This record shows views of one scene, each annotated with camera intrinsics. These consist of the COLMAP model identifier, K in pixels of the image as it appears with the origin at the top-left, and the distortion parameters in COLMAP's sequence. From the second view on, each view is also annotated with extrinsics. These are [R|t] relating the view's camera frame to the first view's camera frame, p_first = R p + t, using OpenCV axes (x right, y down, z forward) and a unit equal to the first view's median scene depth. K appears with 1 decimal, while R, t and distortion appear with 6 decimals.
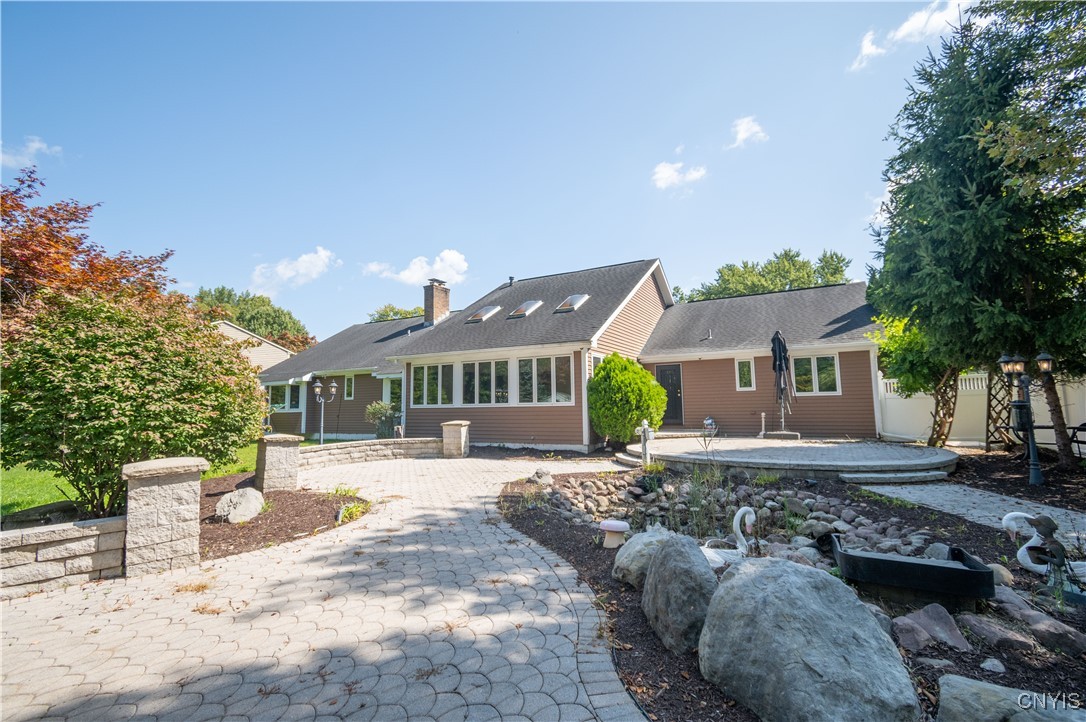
lens RADIAL K [[488.5, 0, 546.7], [0, 488.5, 354.9], [0, 0, 1]] dist [0.004131, -0.000221]
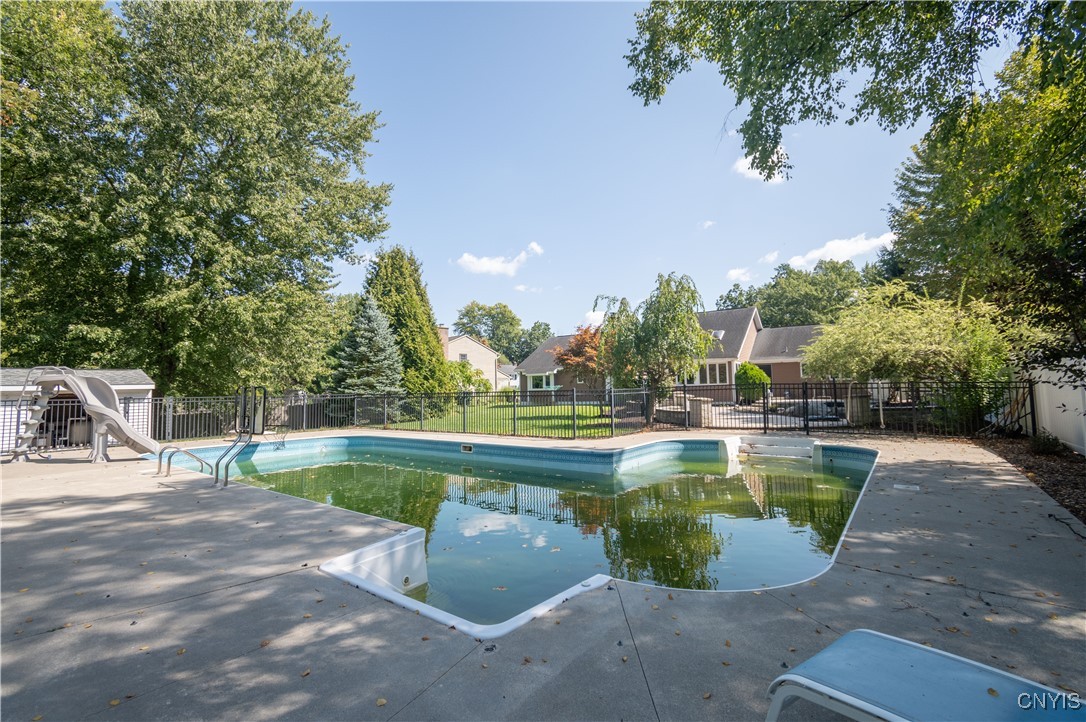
lens RADIAL K [[488.5, 0, 546.7], [0, 488.5, 354.9], [0, 0, 1]] dist [0.004131, -0.000221]
pose [[0.996369, -0.009105, -0.084653, -0.491124], [0.011902, 0.999398, 0.032603, -0.100198], [0.084306, -0.033492, 0.995877, -1.116198]]
